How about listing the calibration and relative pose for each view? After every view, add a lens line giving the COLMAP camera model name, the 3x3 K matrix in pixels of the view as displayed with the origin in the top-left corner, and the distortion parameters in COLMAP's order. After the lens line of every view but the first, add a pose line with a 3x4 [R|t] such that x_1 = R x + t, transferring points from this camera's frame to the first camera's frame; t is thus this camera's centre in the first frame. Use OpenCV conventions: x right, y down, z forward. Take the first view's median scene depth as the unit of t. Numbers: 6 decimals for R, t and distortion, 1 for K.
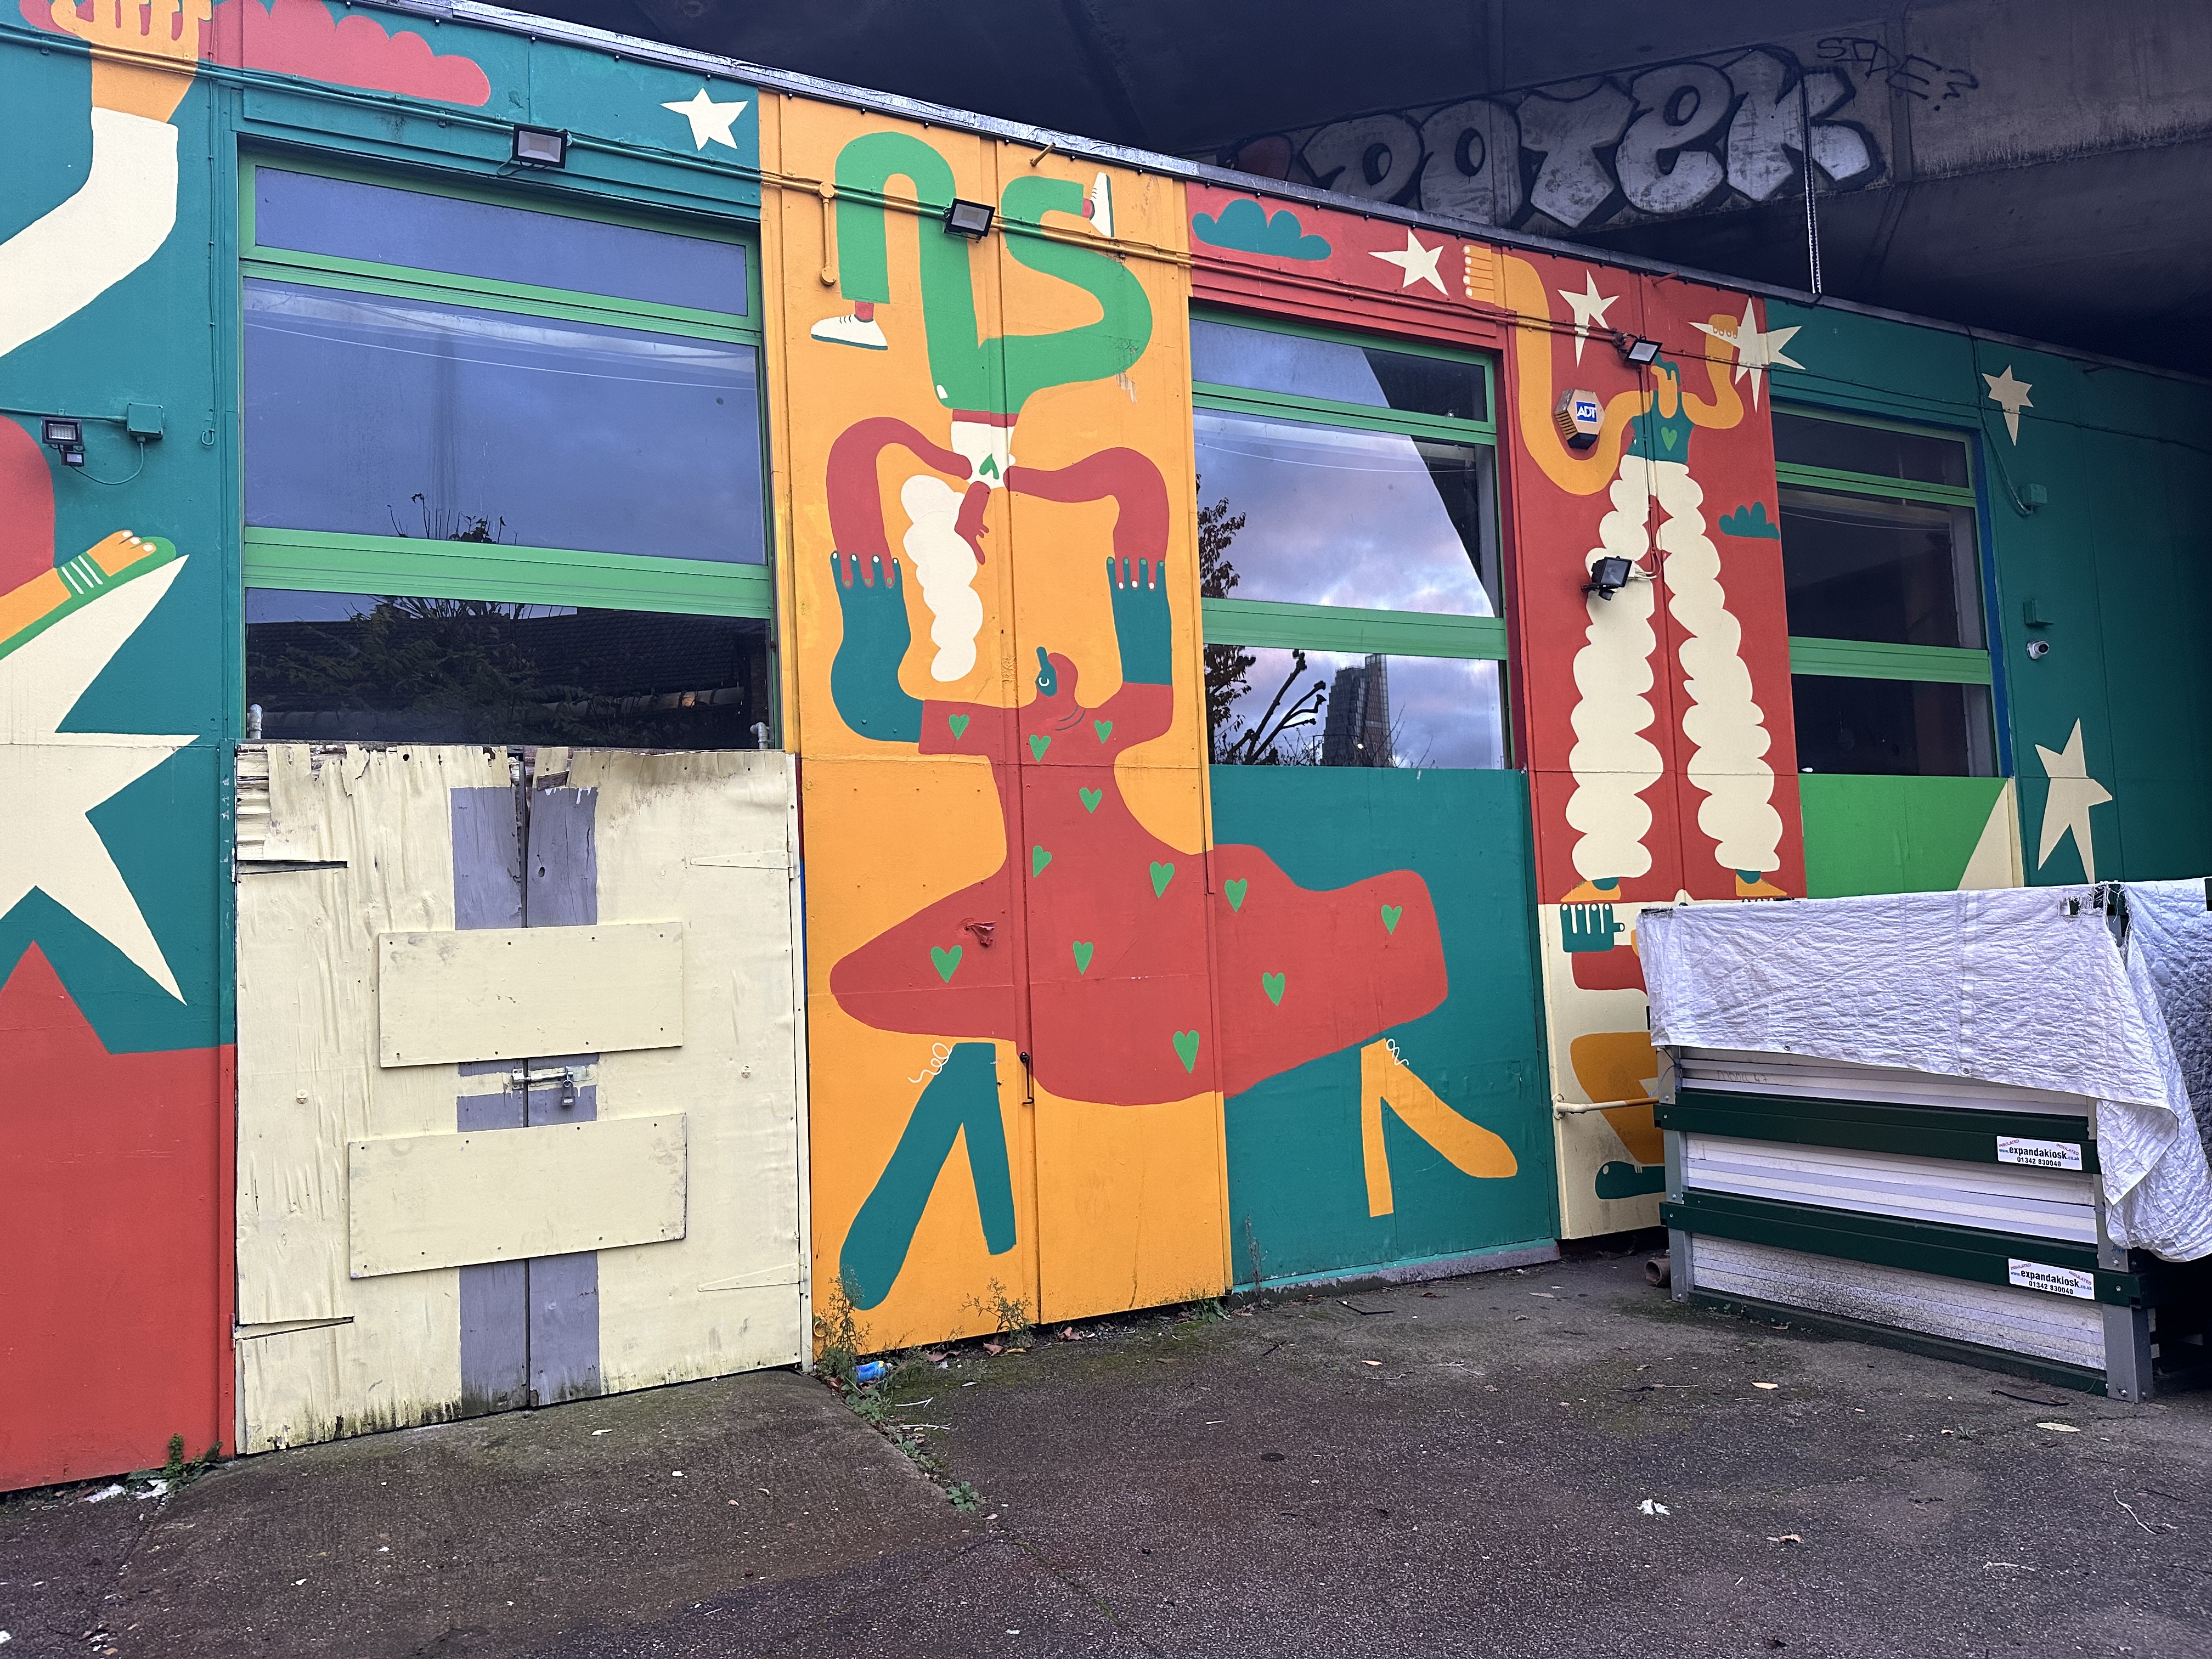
lens RADIAL K [[1541.7, 0, 1091.5], [0, 1541.7, 836.7], [0, 0, 1]] dist [0.050134, -0.063302]
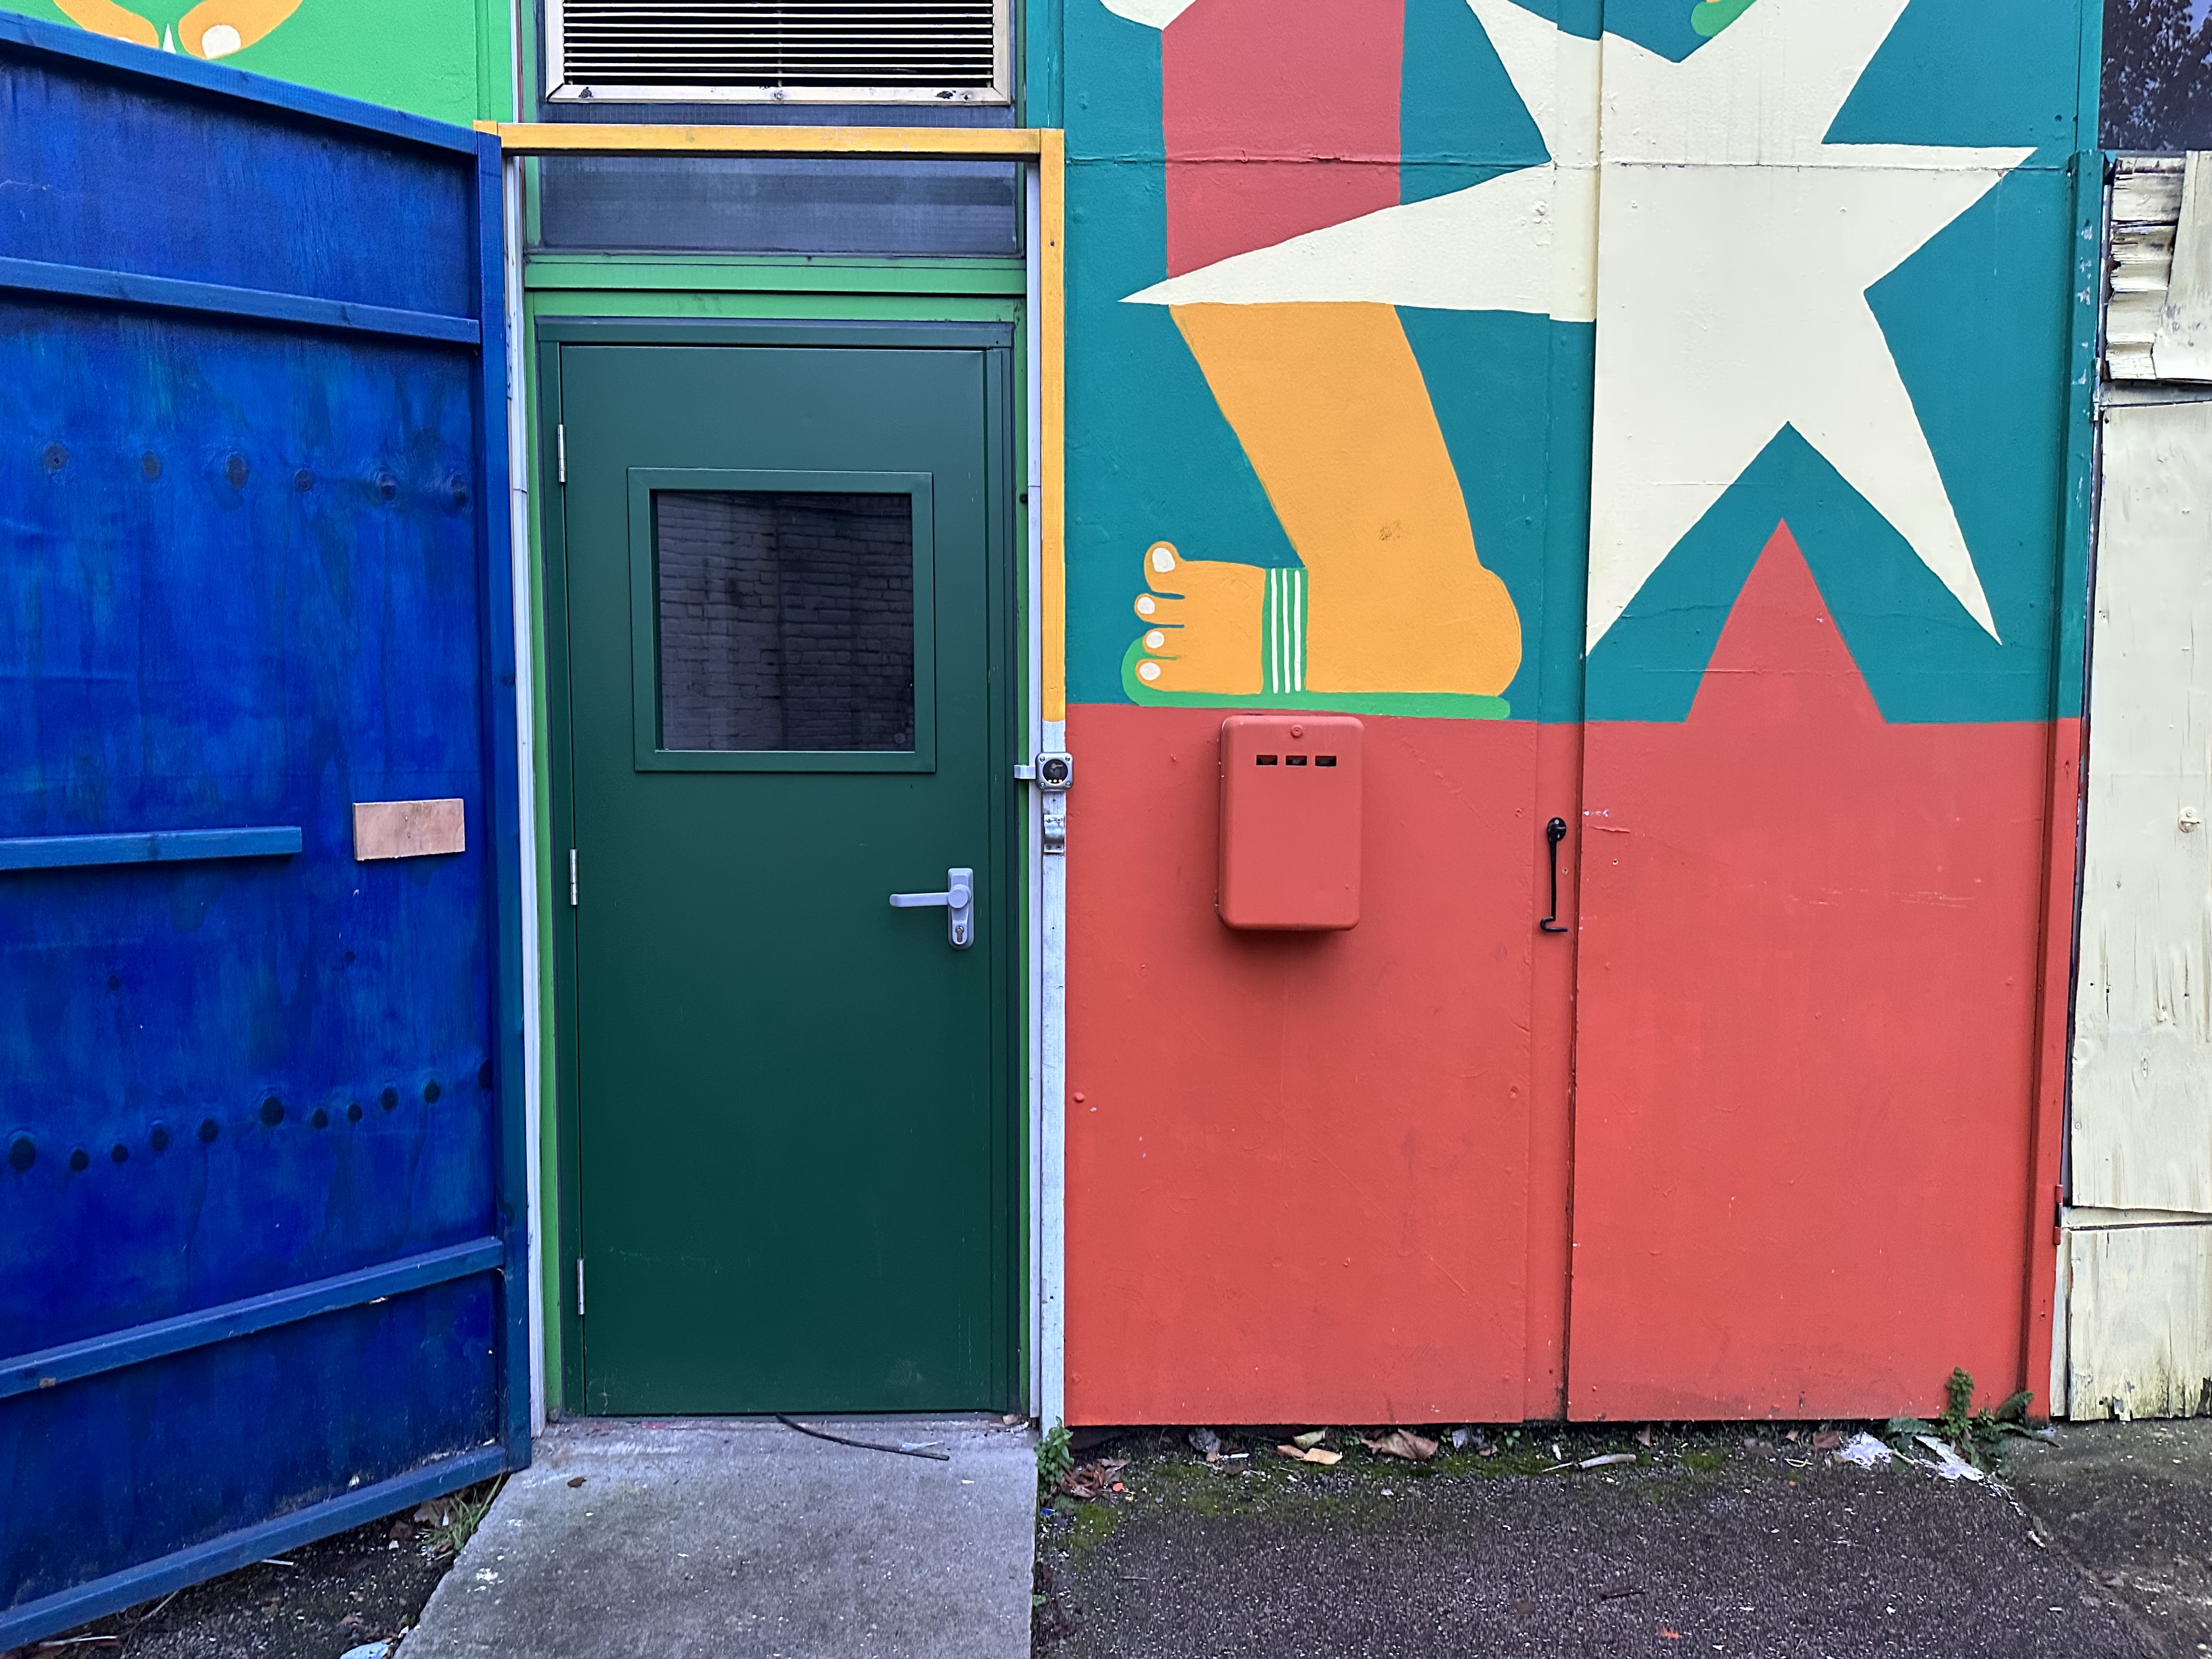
lens RADIAL K [[1541.7, 0, 1103.7], [0, 1541.7, 824.0], [0, 0, 1]] dist [0.050134, -0.063302]
pose [[0.909731, 0.072937, -0.408743, -0.599818], [-0.008766, 0.987604, 0.156719, 0.081313], [0.415107, -0.138989, 0.899093, 0.329019]]
